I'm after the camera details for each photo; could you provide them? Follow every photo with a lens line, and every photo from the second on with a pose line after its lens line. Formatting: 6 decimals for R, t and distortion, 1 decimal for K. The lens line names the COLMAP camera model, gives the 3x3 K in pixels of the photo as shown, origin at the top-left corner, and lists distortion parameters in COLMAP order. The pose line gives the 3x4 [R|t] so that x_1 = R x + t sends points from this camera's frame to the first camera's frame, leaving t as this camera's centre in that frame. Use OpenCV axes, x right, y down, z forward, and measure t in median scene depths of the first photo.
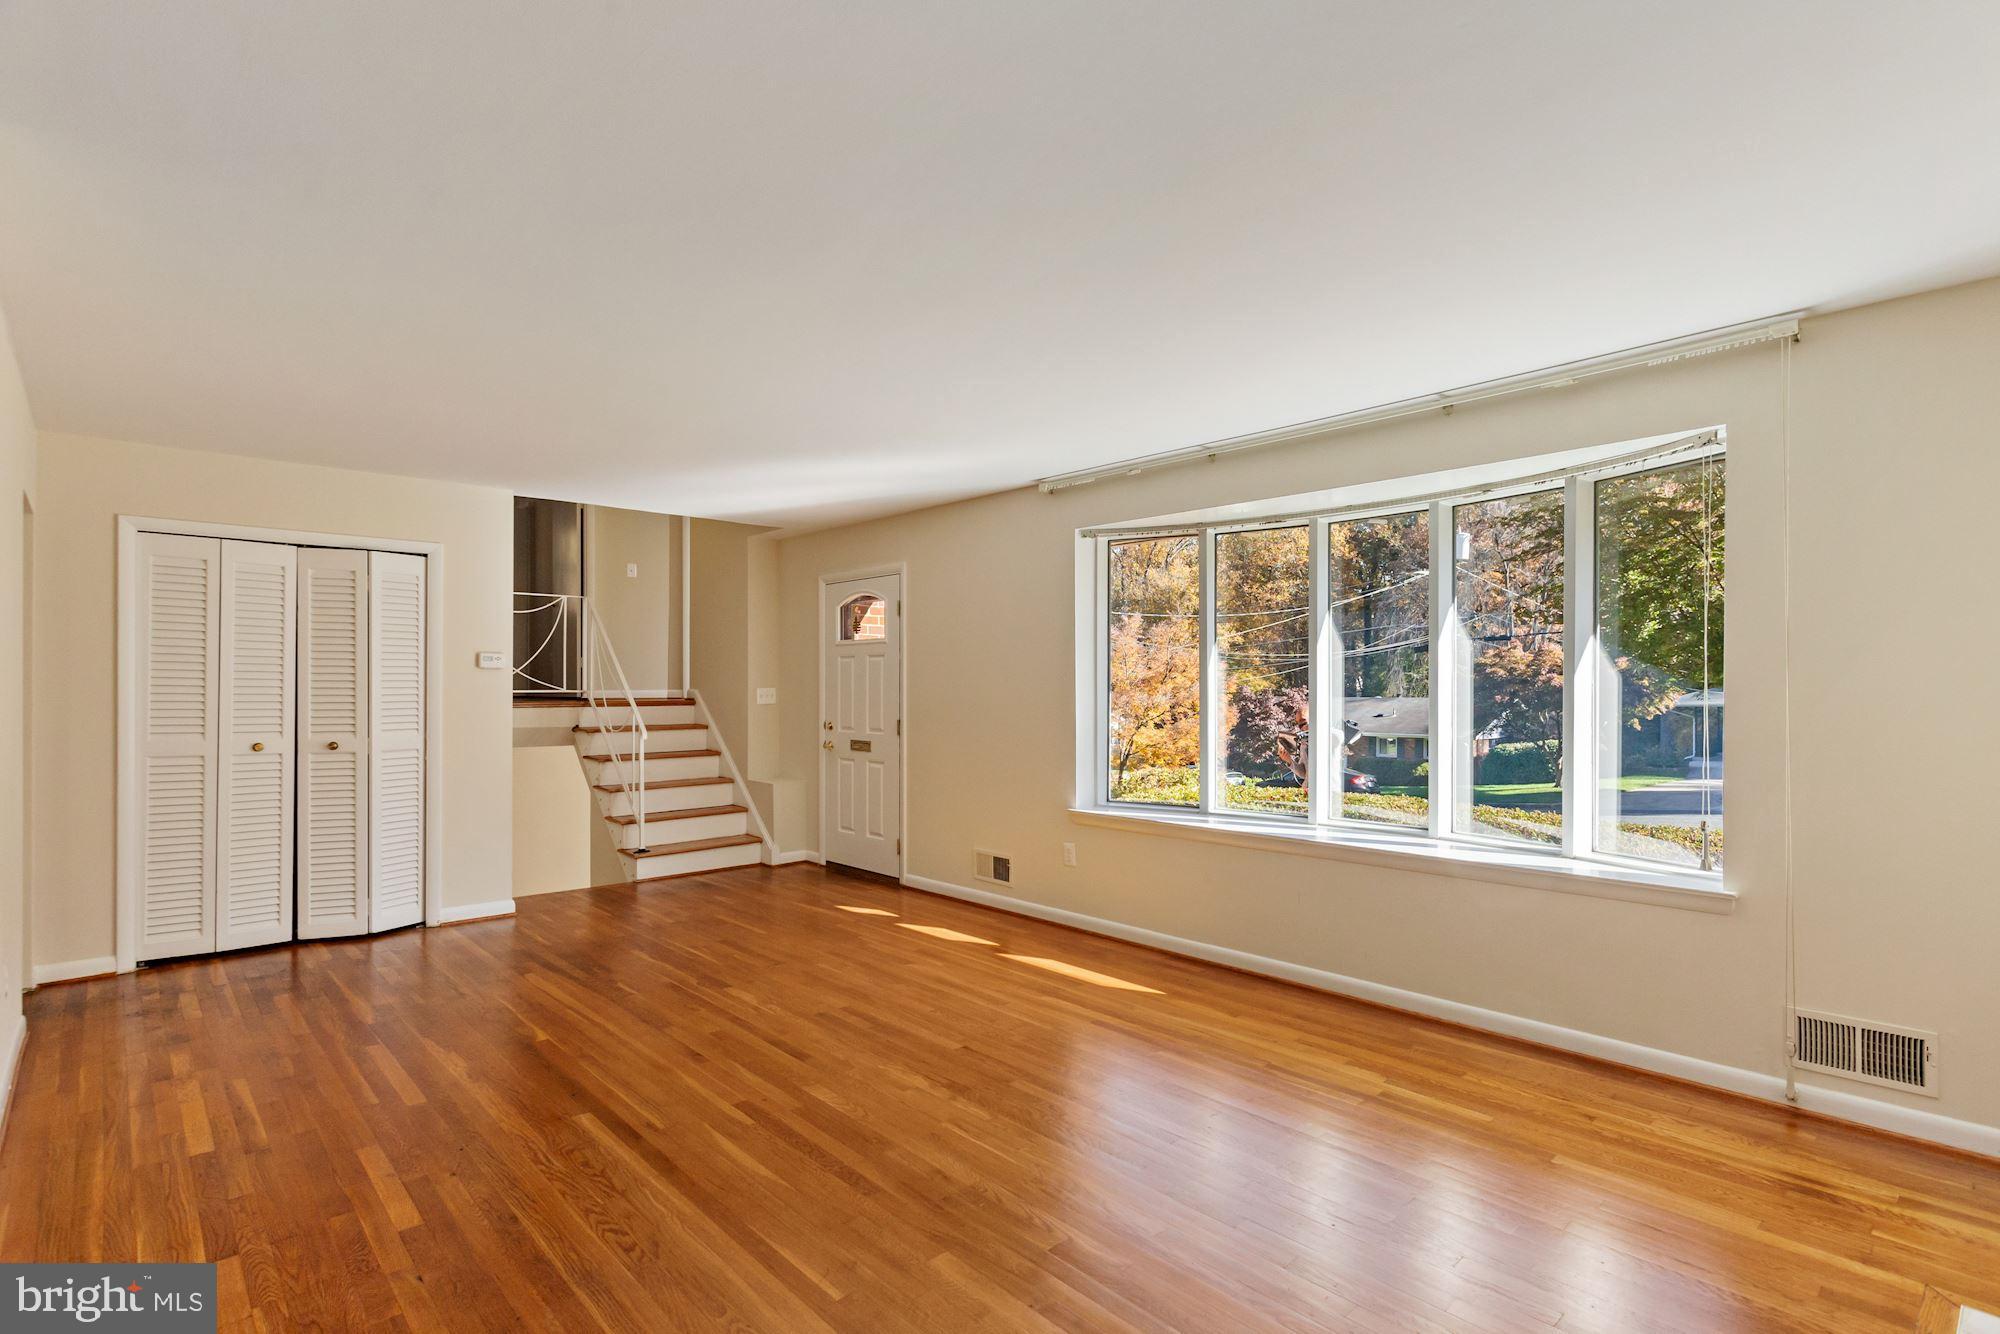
lens RADIAL K [[967.5, 0, 1001.7], [0, 967.5, 683.3], [0, 0, 1]] dist [0.000144, -0.000035]
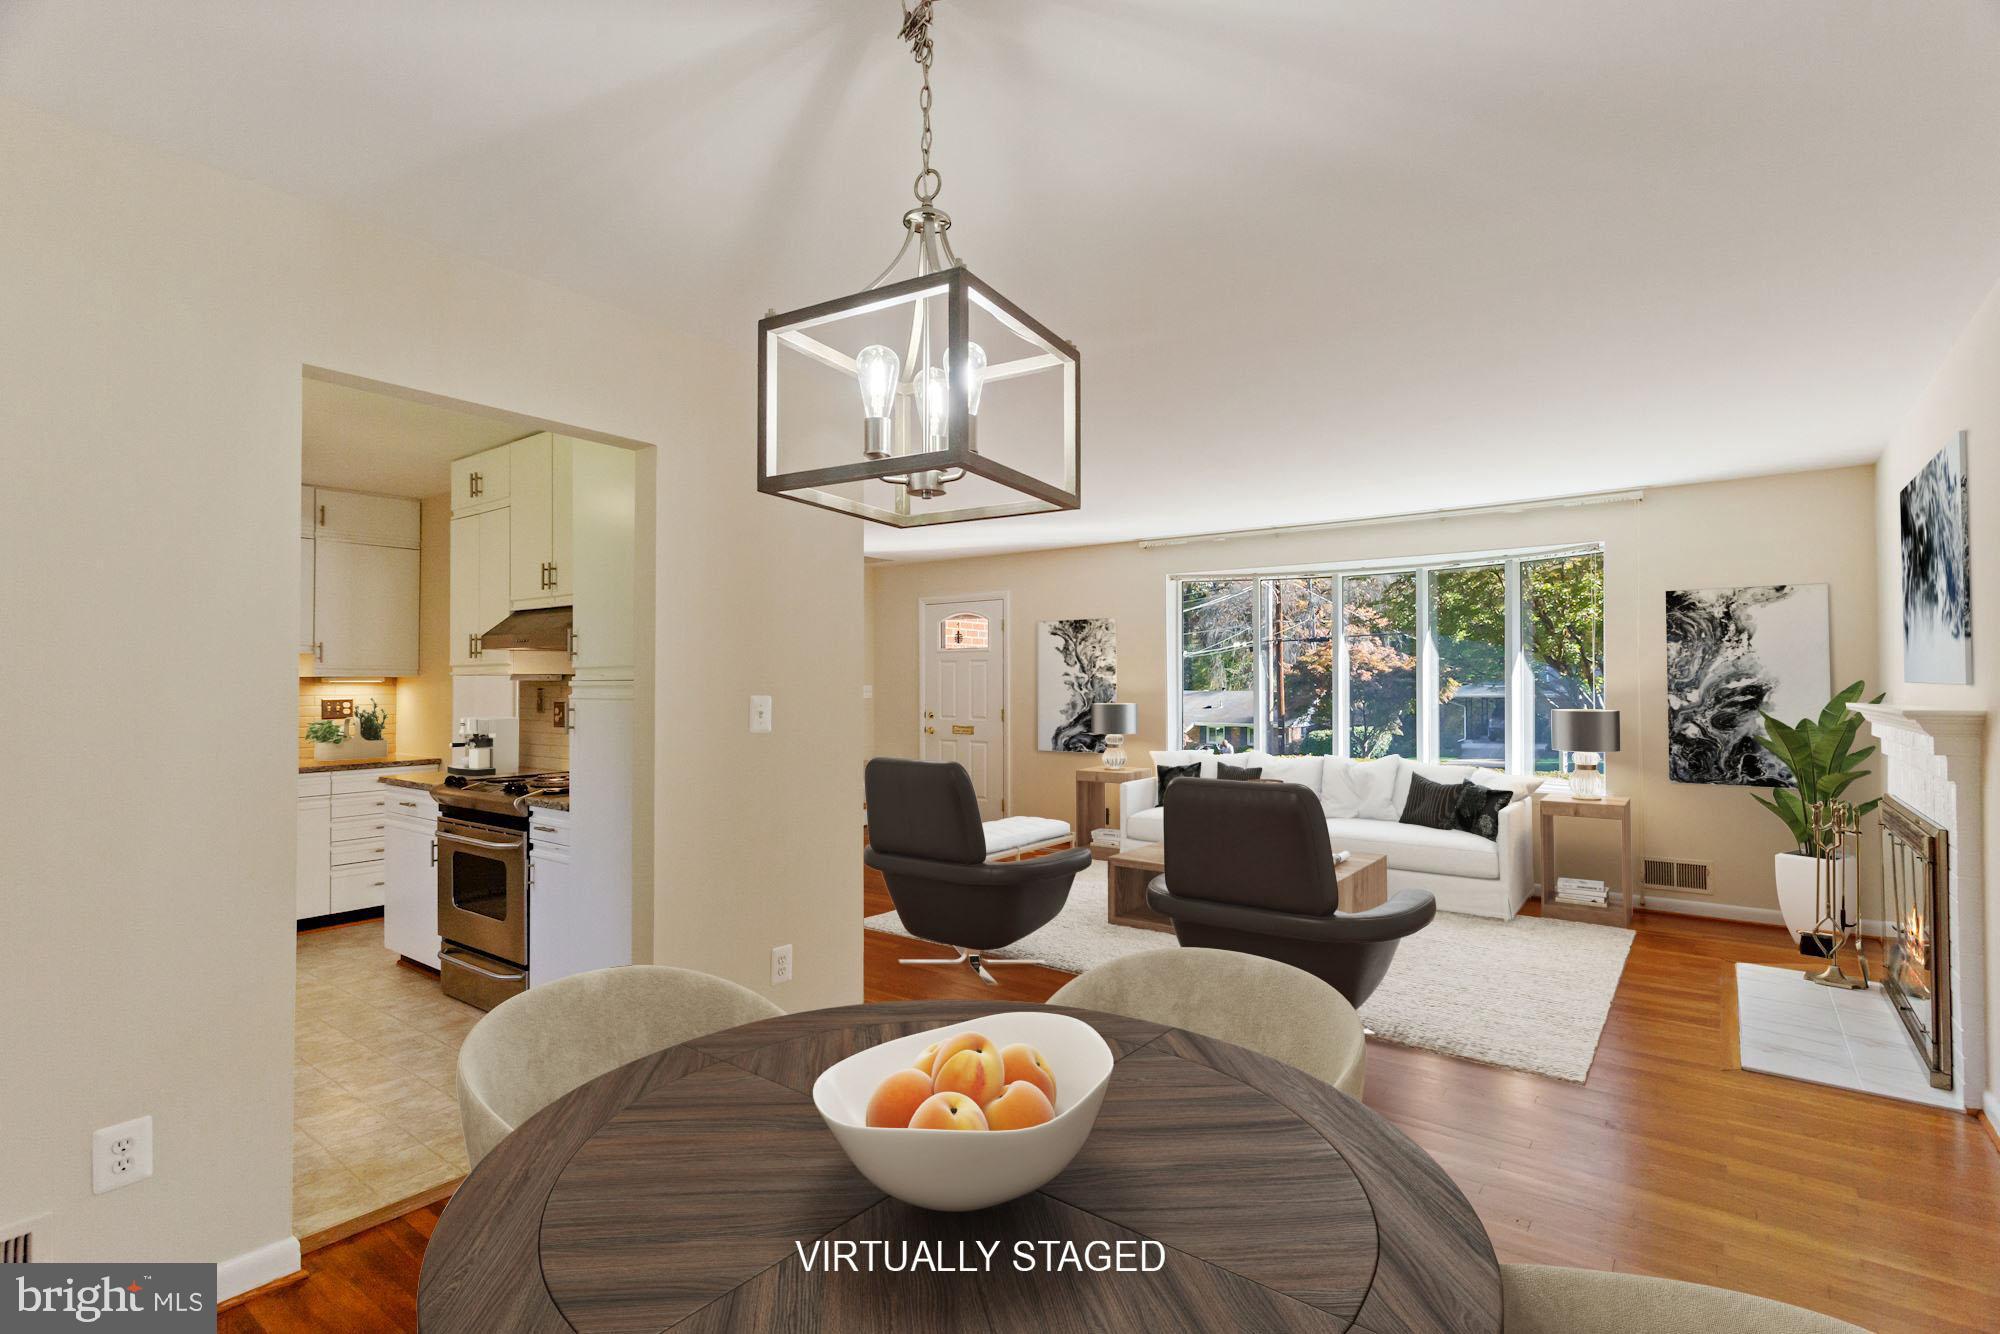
lens RADIAL K [[946.9, 0, 984.8], [0, 946.9, 662.9], [0, 0, 1]] dist [0.001680, 0.000178]
pose [[0.986776, -0.001409, 0.162084, -0.579492], [0.004227, 0.999846, -0.017045, -0.006776], [-0.162035, 0.017505, 0.986630, -0.479872]]
